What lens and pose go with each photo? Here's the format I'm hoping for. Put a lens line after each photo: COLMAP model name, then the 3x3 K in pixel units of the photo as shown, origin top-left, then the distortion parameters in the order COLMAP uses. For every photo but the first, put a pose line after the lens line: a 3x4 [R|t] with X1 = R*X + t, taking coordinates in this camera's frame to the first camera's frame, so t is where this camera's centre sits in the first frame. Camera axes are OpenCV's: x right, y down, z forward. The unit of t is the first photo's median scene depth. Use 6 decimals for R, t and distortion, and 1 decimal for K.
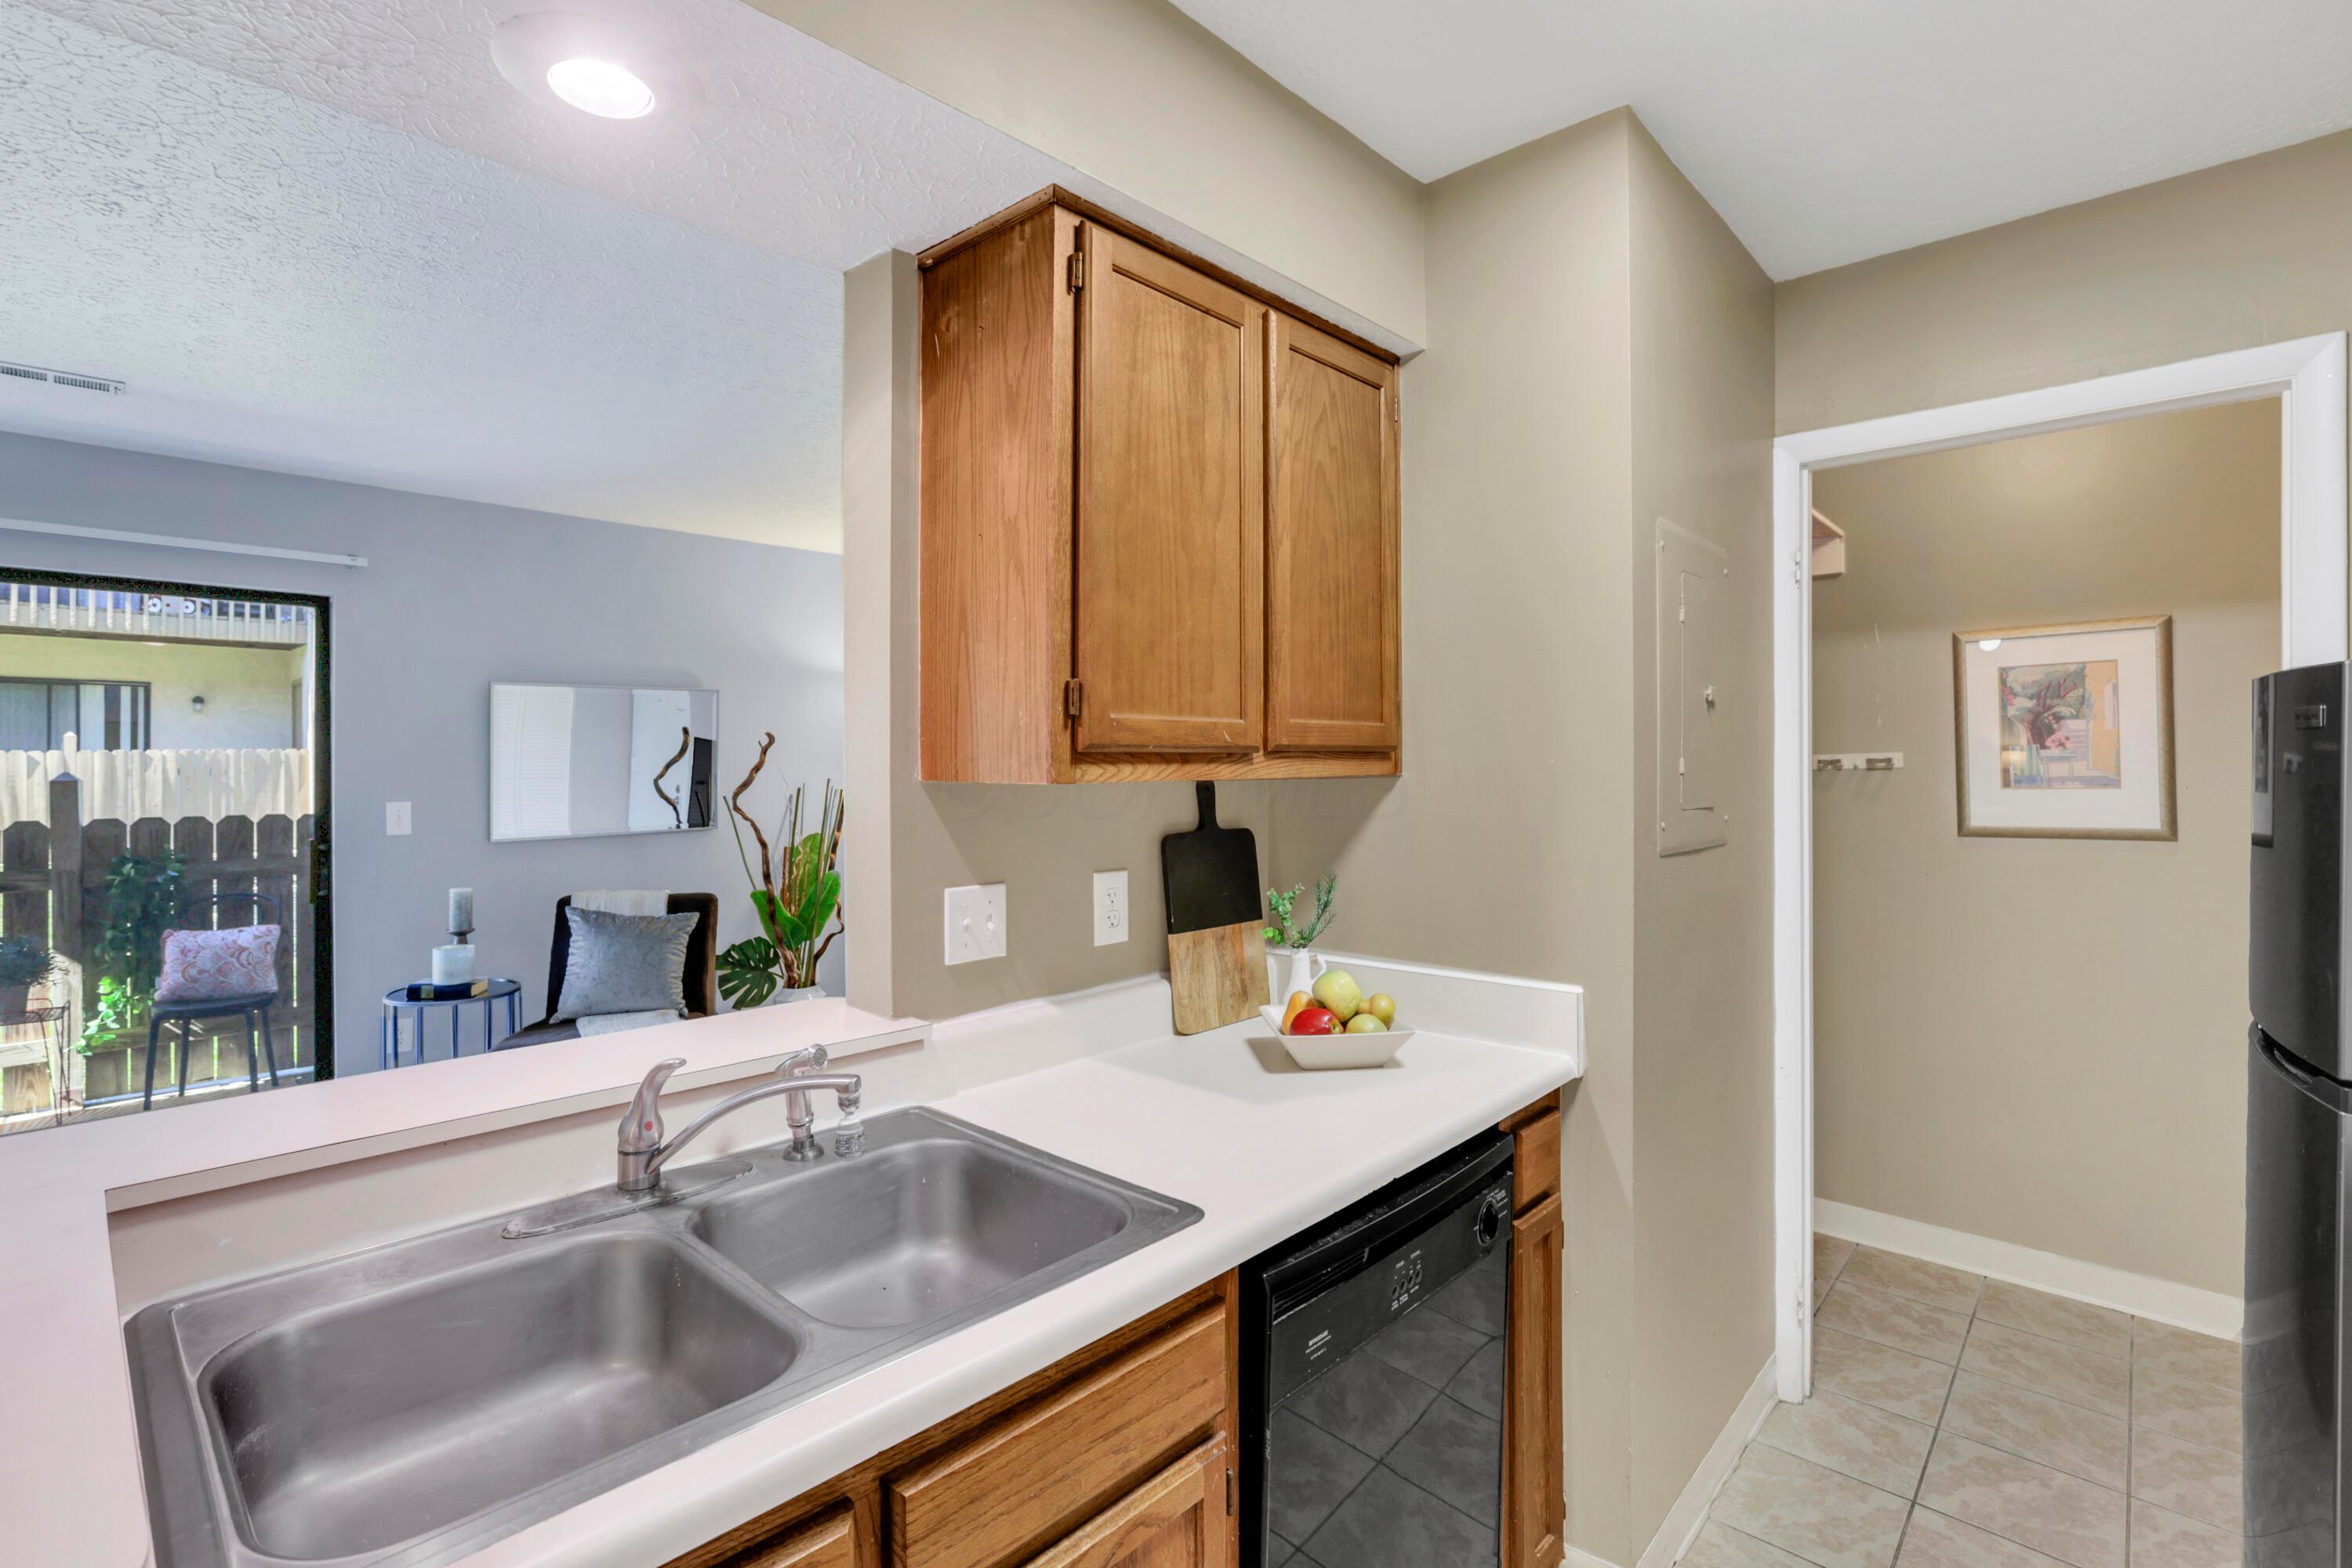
lens RADIAL K [[1074.0, 0, 1170.6], [0, 1074.0, 753.2], [0, 0, 1]] dist [-0.026717, 0.005325]
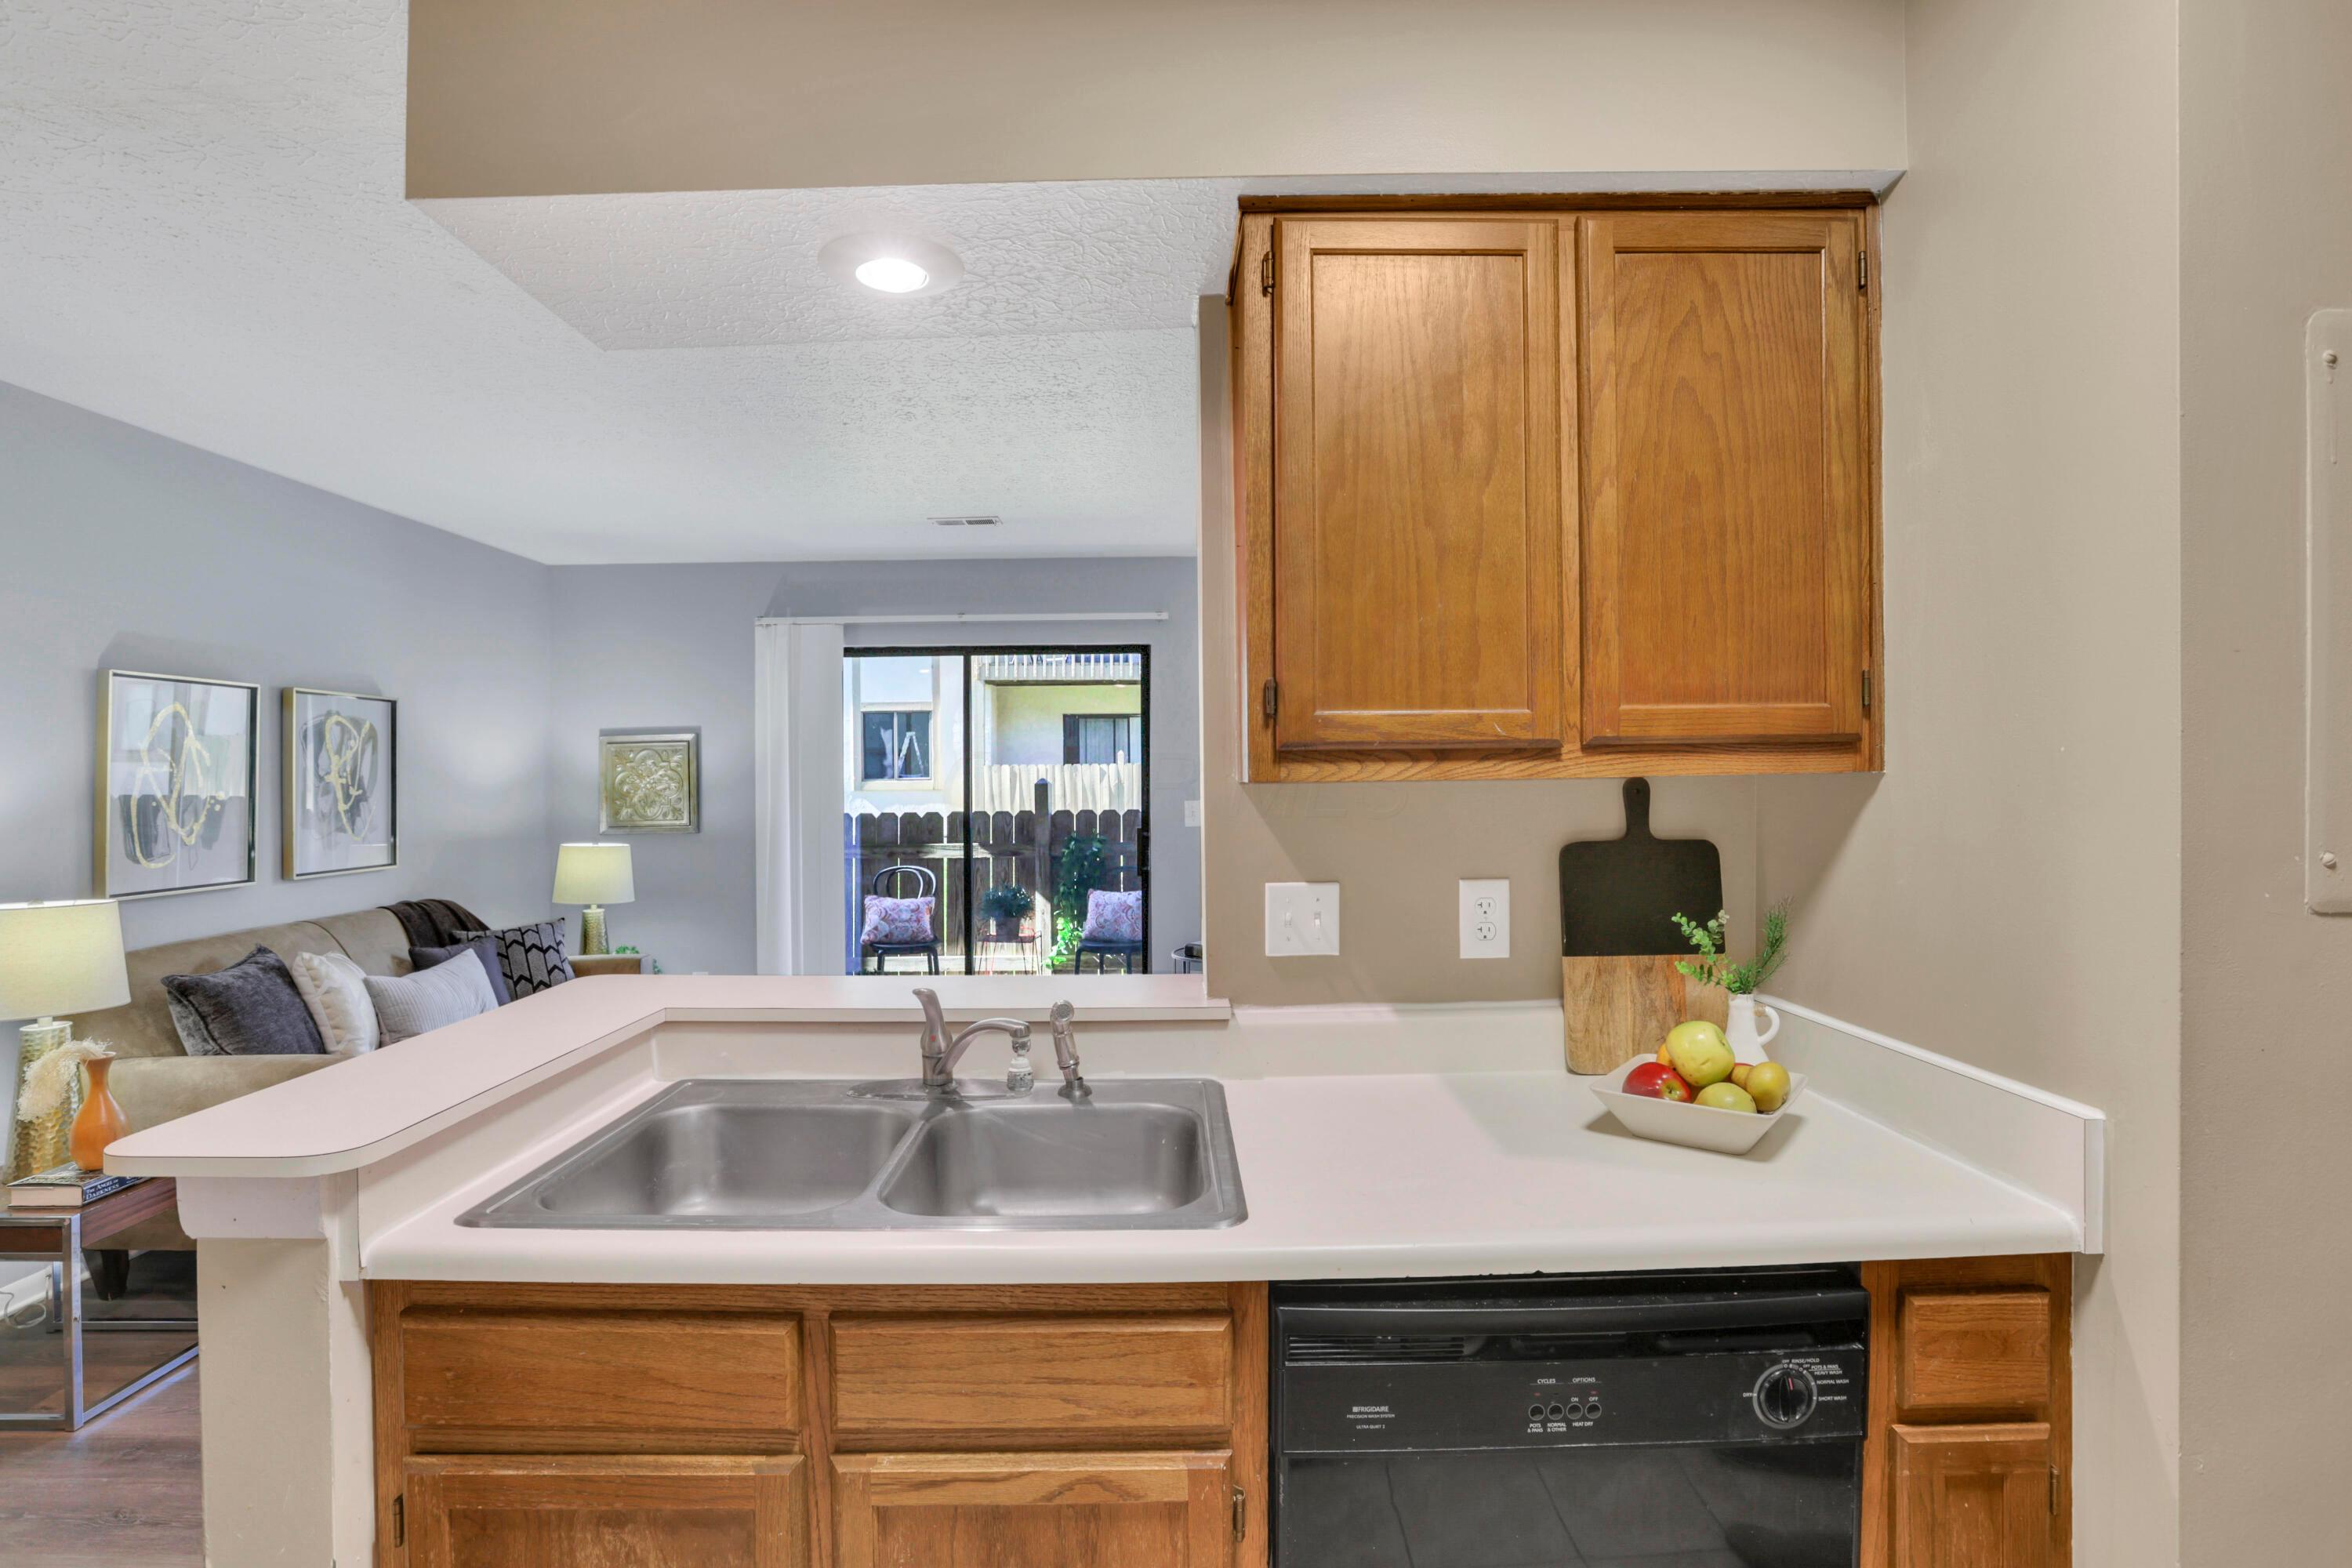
lens RADIAL K [[1074.0, 0, 1171.3], [0, 1074.0, 763.4], [0, 0, 1]] dist [-0.026717, 0.005325]
pose [[0.699138, -0.012207, -0.714883, 0.448339], [0.015834, 0.999873, -0.001588, 0.008551], [0.714812, -0.010210, 0.699242, 0.183875]]
